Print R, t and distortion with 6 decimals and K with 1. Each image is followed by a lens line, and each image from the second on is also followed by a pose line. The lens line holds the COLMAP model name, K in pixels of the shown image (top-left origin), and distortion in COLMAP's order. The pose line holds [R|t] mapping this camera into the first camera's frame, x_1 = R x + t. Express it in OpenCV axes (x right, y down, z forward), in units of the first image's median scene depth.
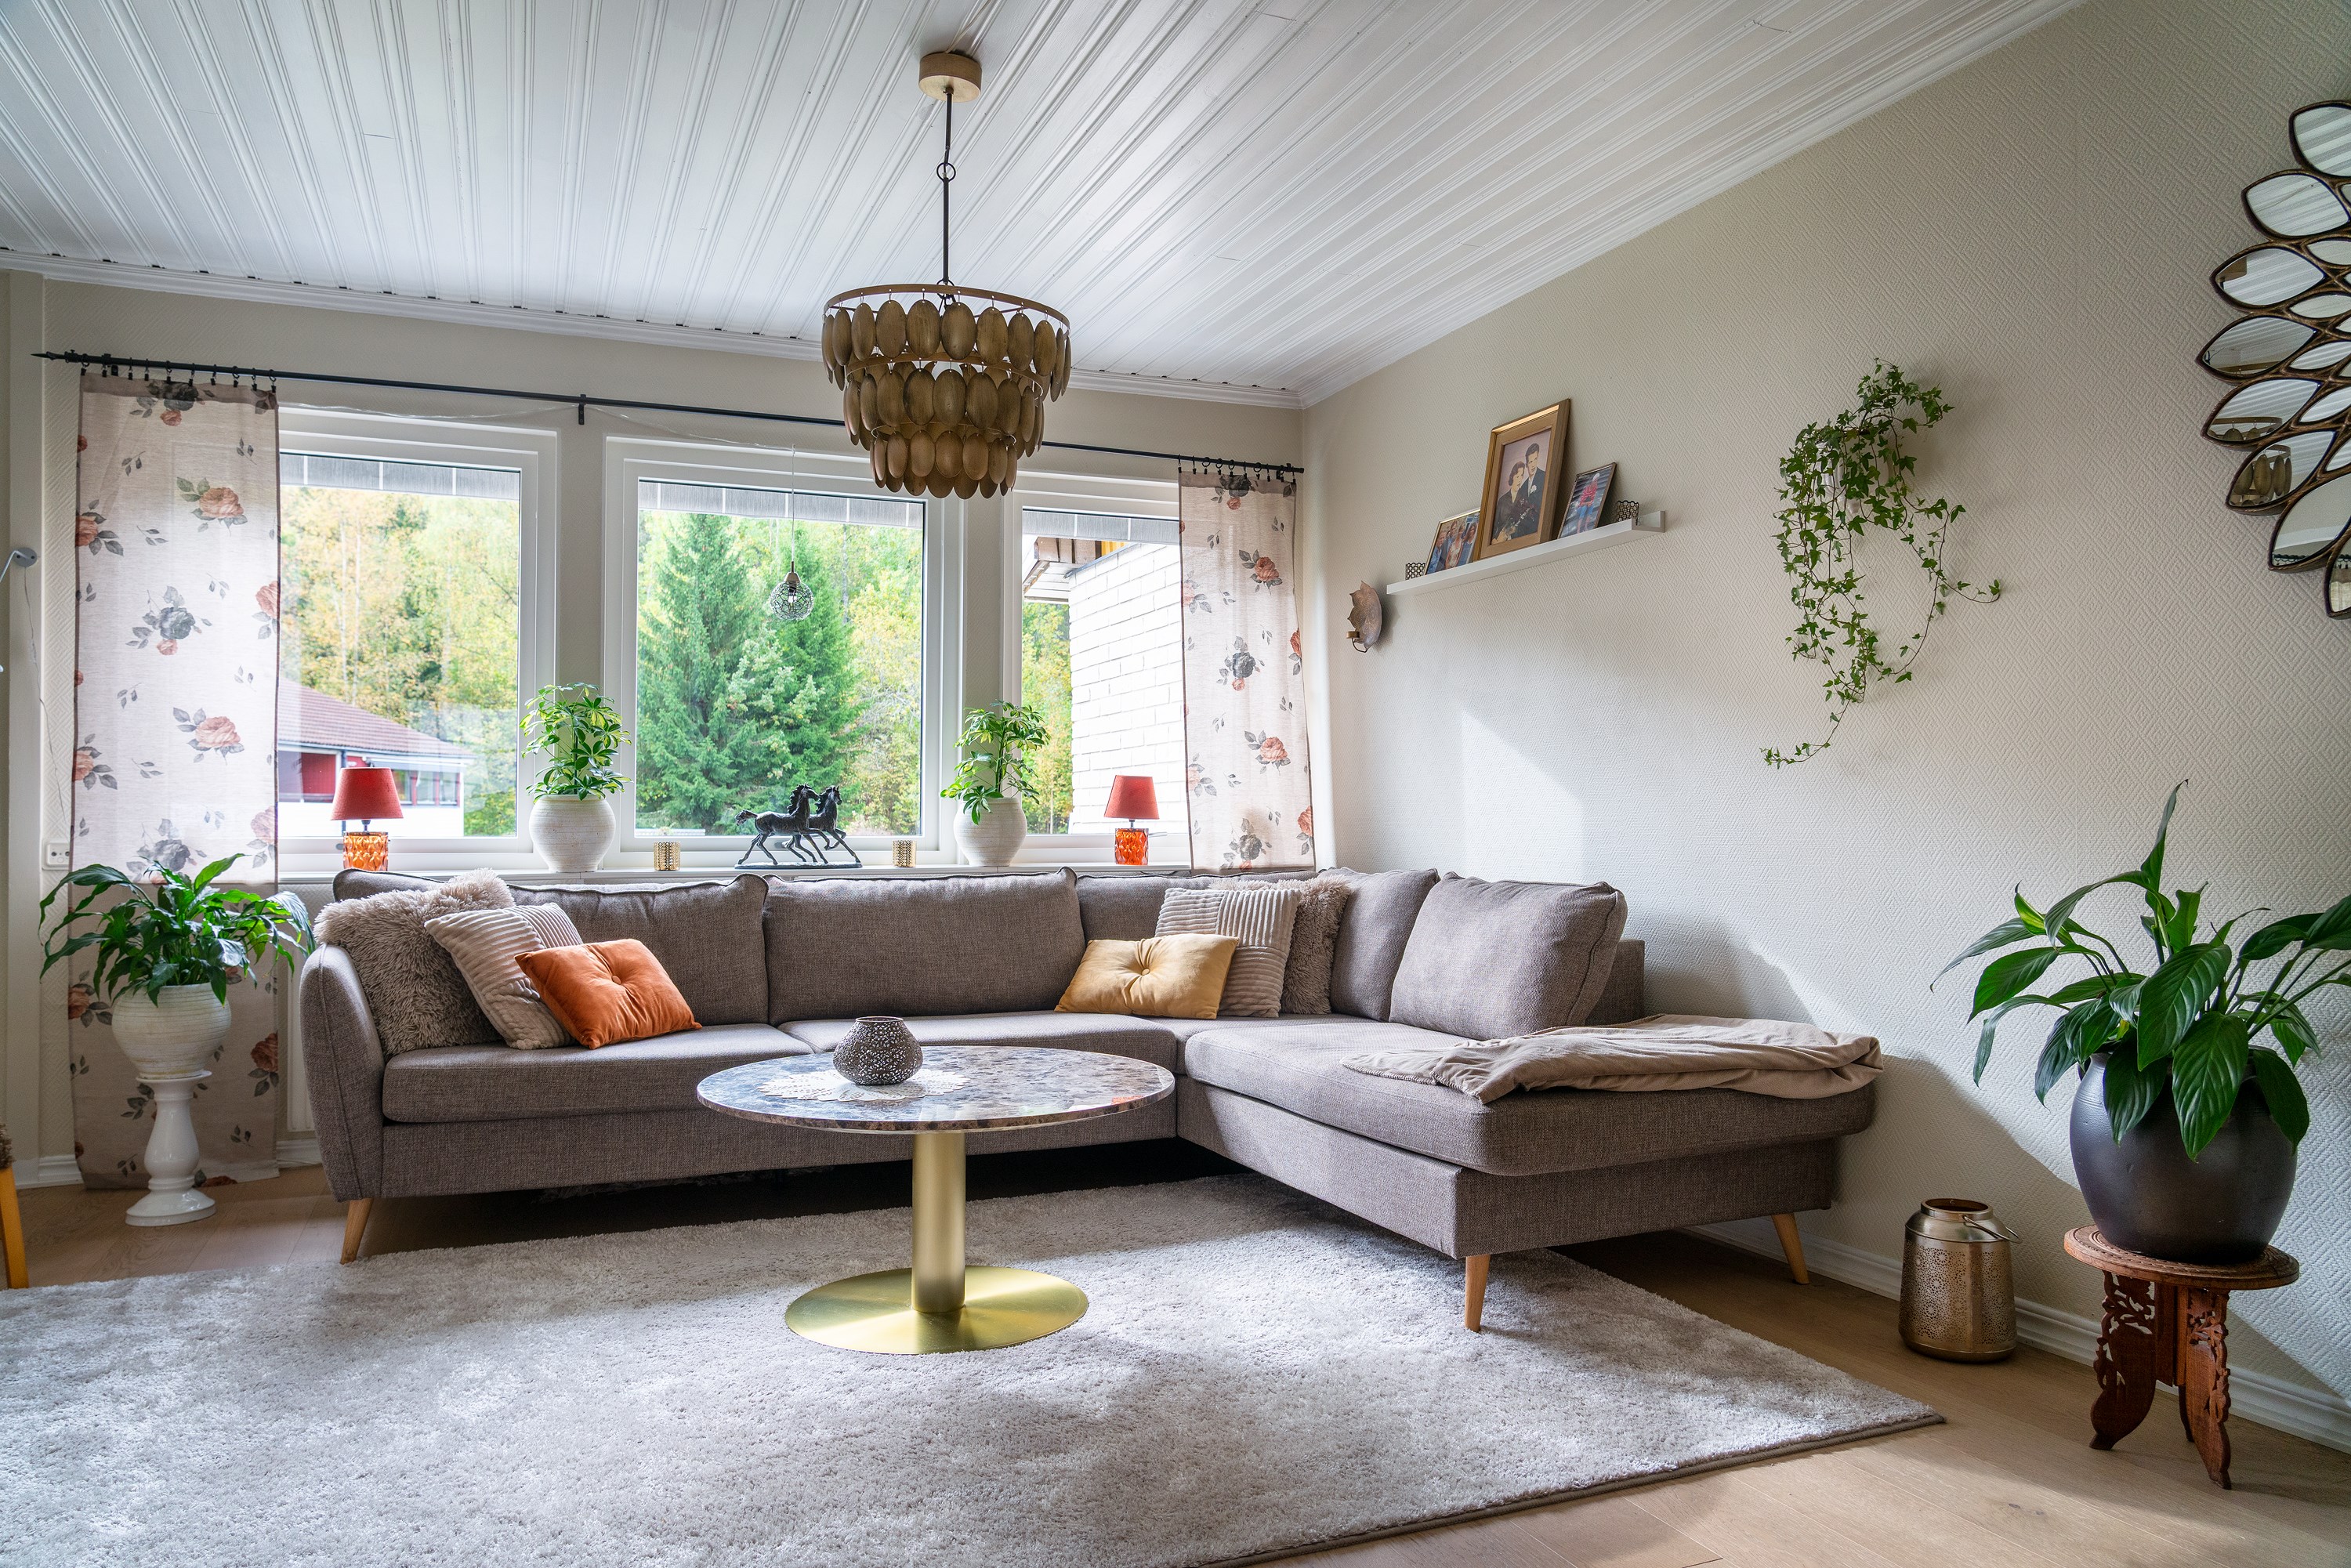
lens RADIAL K [[1621.7, 0, 1178.3], [0, 1621.7, 795.1], [0, 0, 1]] dist [-0.005519, -0.002813]
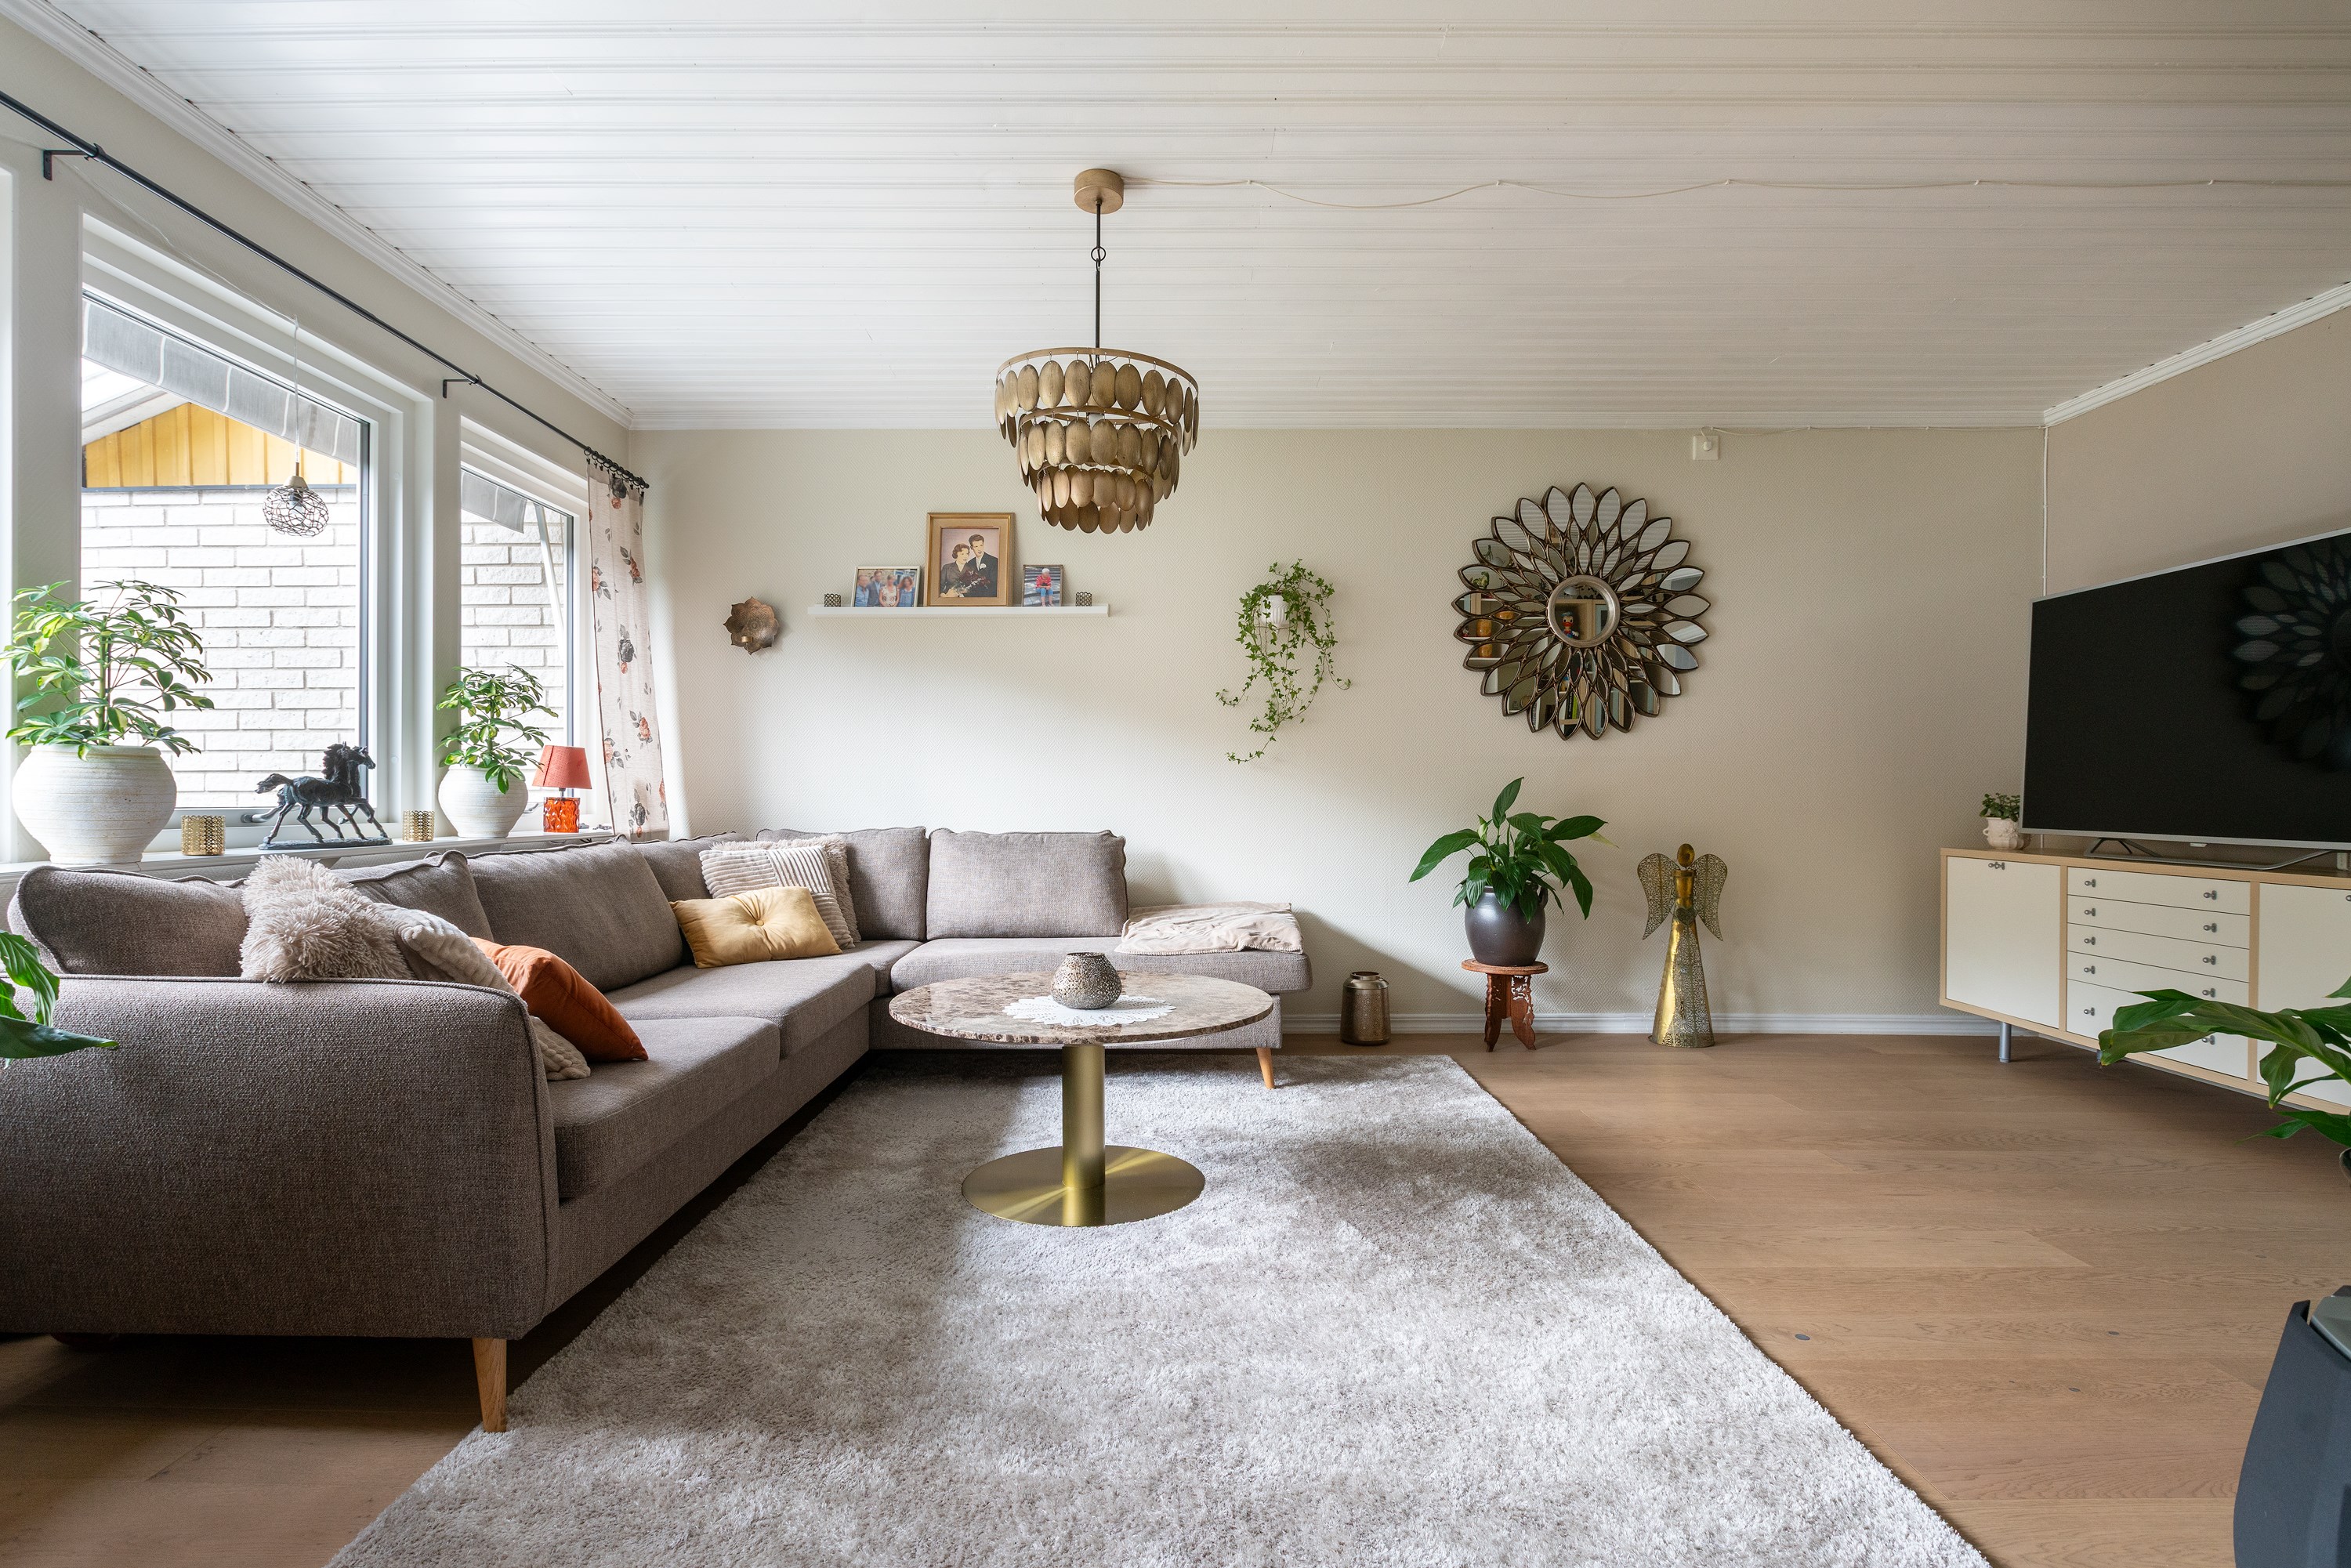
lens RADIAL K [[1146.7, 0, 1161.9], [0, 1146.7, 795.3], [0, 0, 1]] dist [0.002735, 0.000202]
pose [[0.403256, 0.003341, 0.915081, -0.650034], [-0.016960, 0.999849, 0.003824, 0.011560], [-0.914930, -0.017062, 0.403252, 0.421175]]
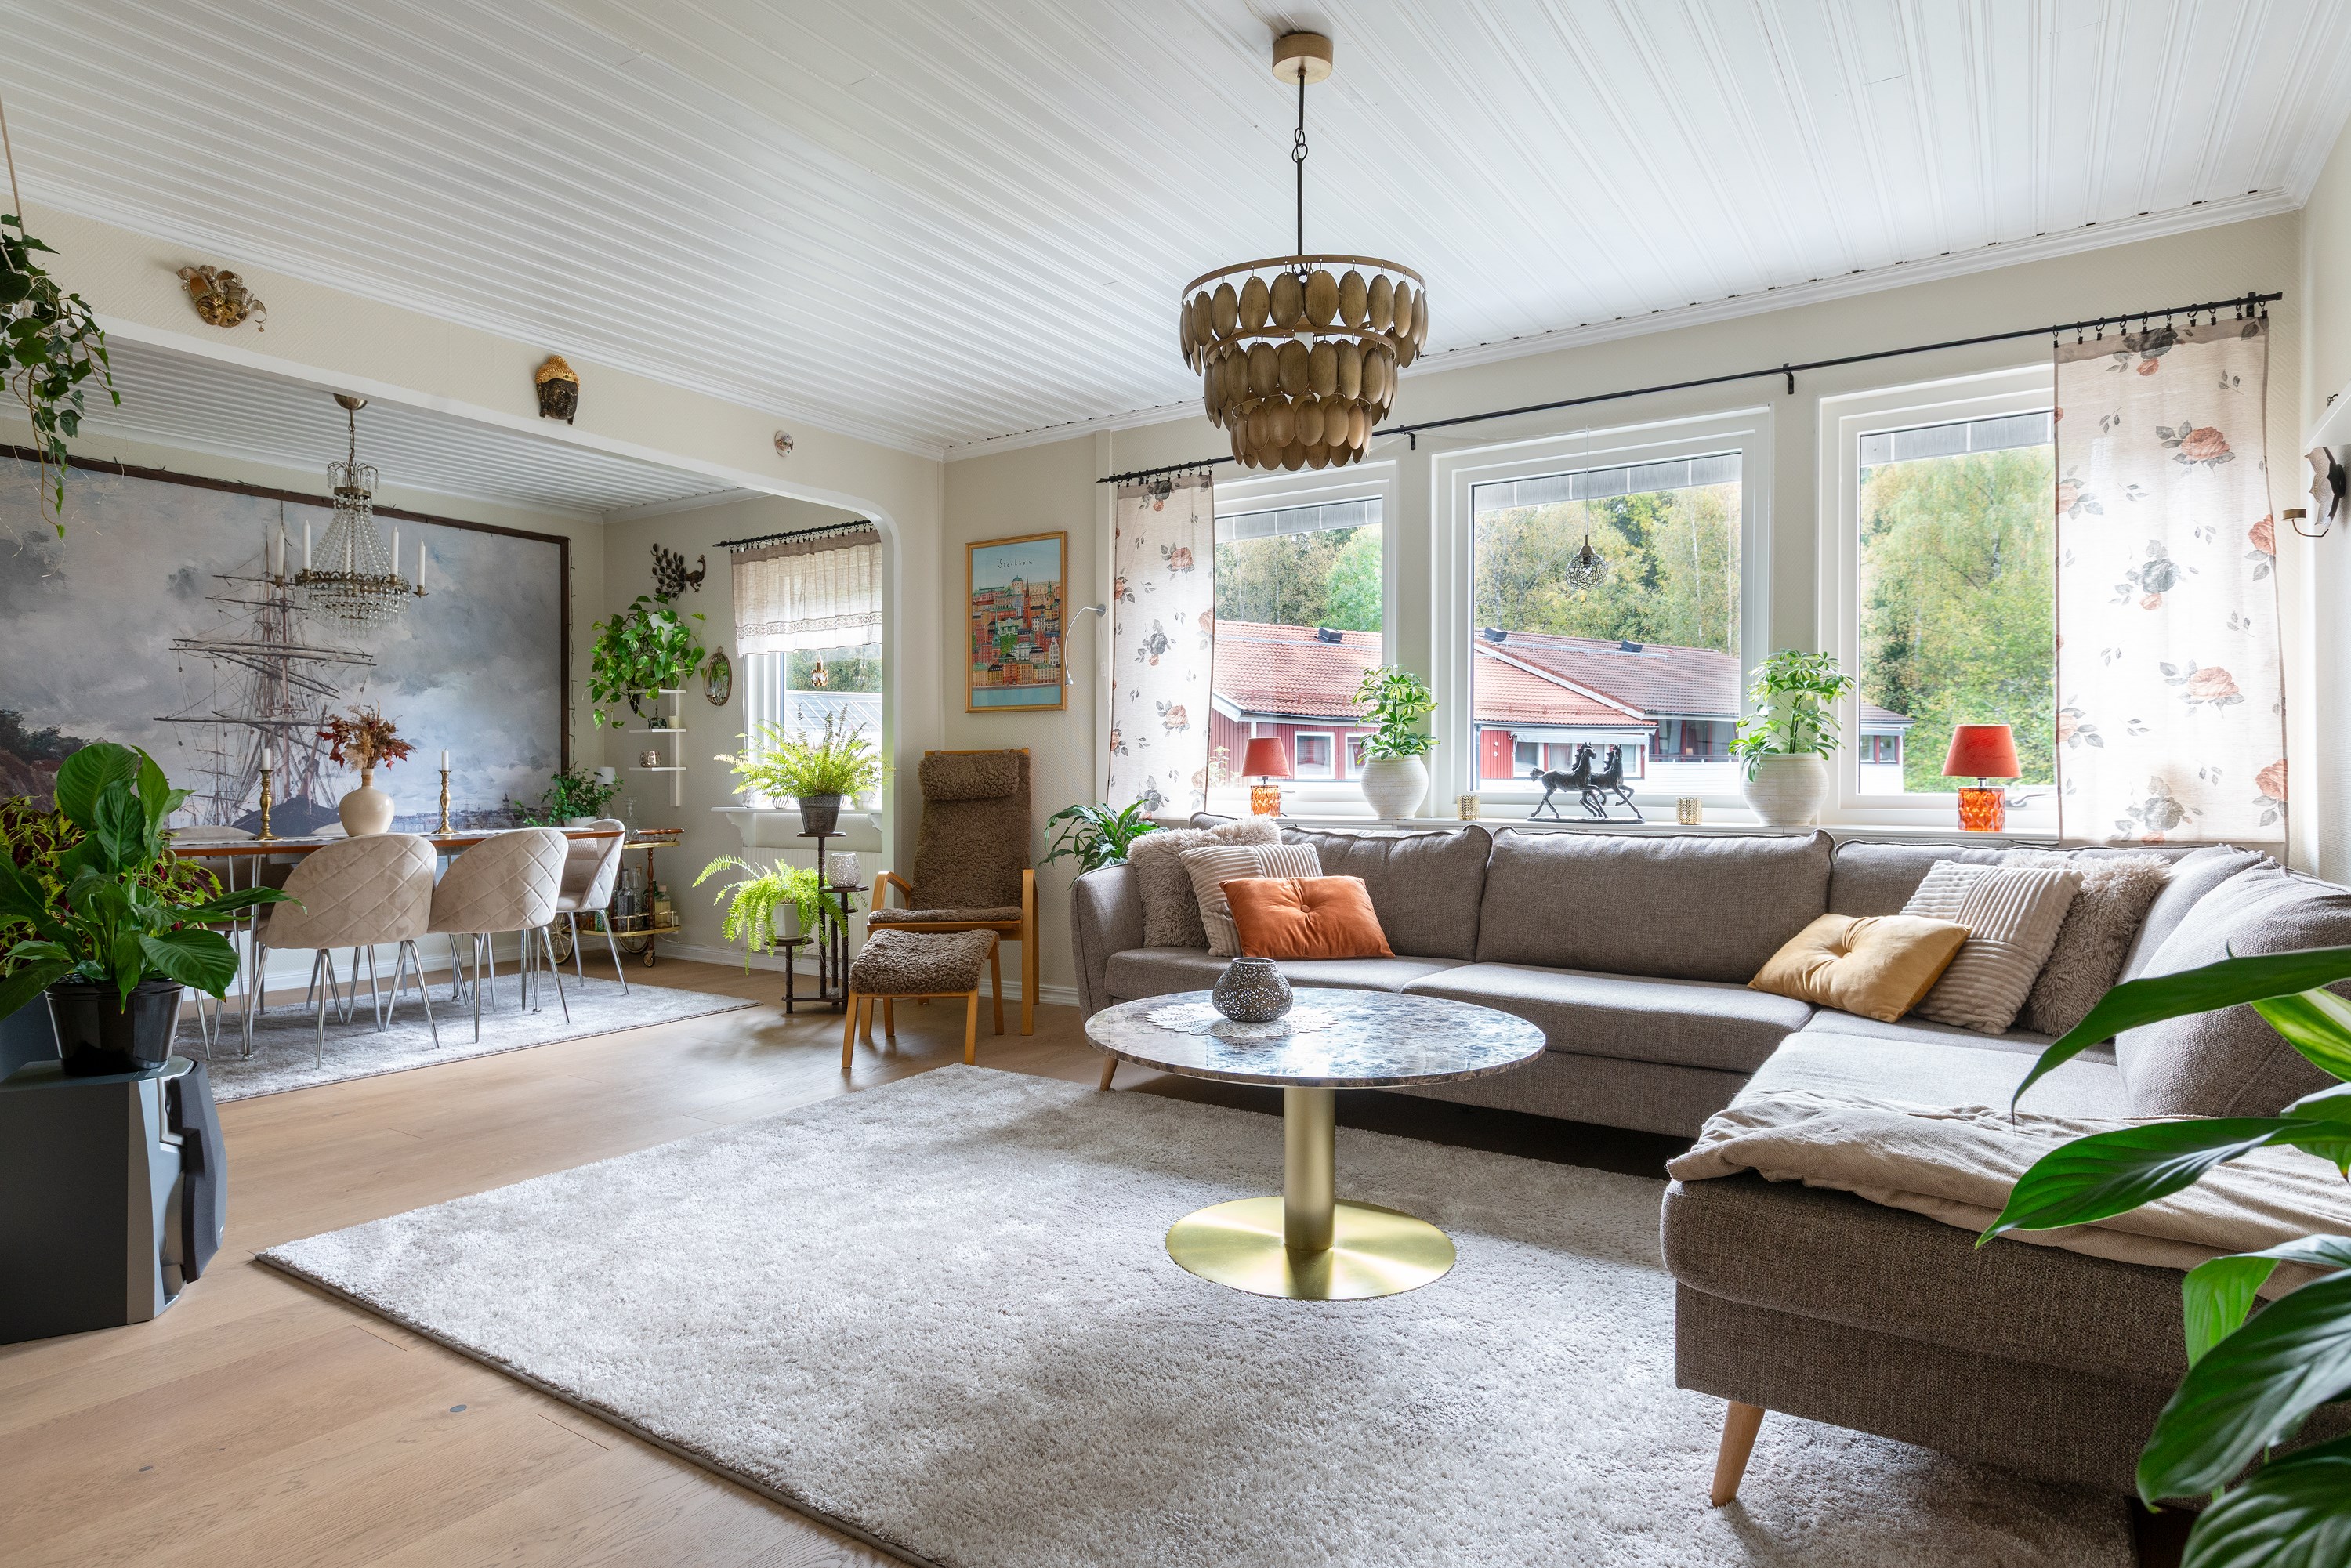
lens RADIAL K [[1289.2, 0, 1170.7], [0, 1289.2, 767.0], [0, 0, 1]] dist [0.001469, 0.000476]
pose [[0.555207, -0.004542, -0.831700, 0.350994], [0.012084, 0.999924, 0.002606, 0.003598], [0.831625, -0.011497, 0.555219, 0.331782]]
